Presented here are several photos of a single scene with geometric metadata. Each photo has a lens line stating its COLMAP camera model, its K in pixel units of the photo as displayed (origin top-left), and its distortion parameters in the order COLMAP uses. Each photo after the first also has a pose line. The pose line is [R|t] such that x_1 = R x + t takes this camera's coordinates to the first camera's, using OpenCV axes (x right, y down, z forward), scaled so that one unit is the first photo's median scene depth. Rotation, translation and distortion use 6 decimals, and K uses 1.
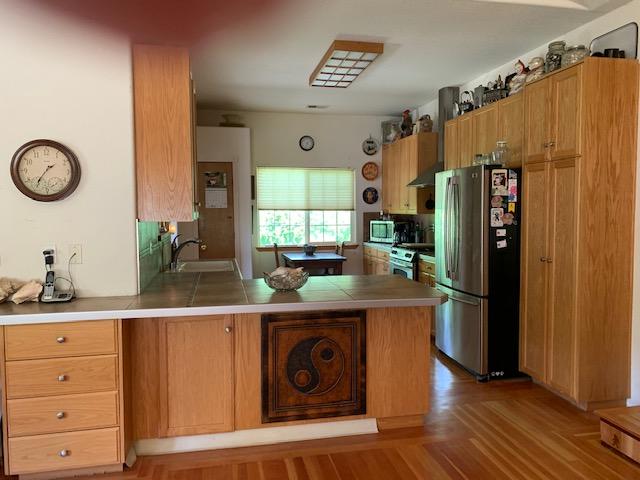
lens RADIAL K [[495.7, 0, 320.0], [0, 495.7, 240.0], [0, 0, 1]] dist [-0.000748, -0.005411]
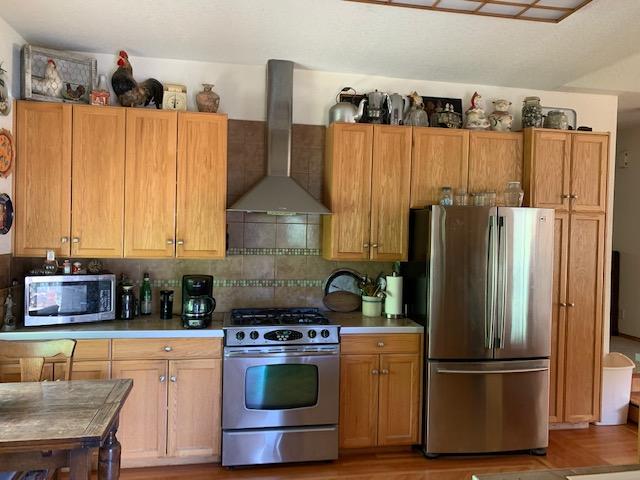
lens RADIAL K [[495.7, 0, 320.0], [0, 495.7, 240.0], [0, 0, 1]] dist [-0.000748, -0.005411]
pose [[0.017997, -0.009677, 0.999791, -0.305511], [0.038645, 0.999213, 0.008976, -0.064160], [-0.999091, 0.038475, 0.018357, 0.753418]]
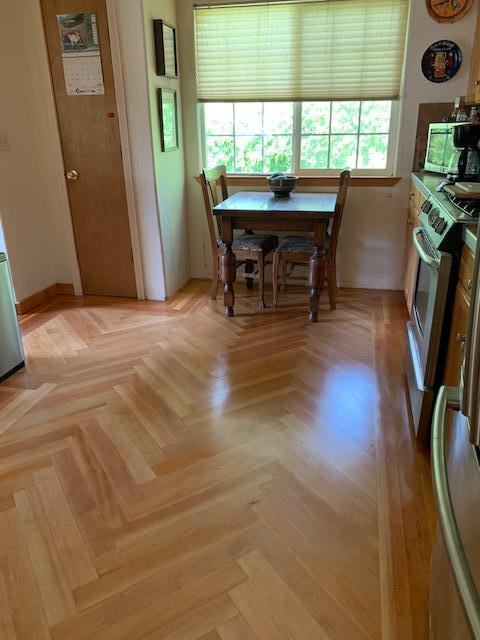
lens RADIAL K [[495.7, 0, 240.0], [0, 495.7, 320.0], [0, 0, 1]] dist [-0.000748, -0.005411]
pose [[0.904171, 0.152516, -0.399015, 0.153227], [-0.019982, 0.948168, 0.317140, -0.008791], [0.426703, -0.278776, 0.860354, 0.496534]]
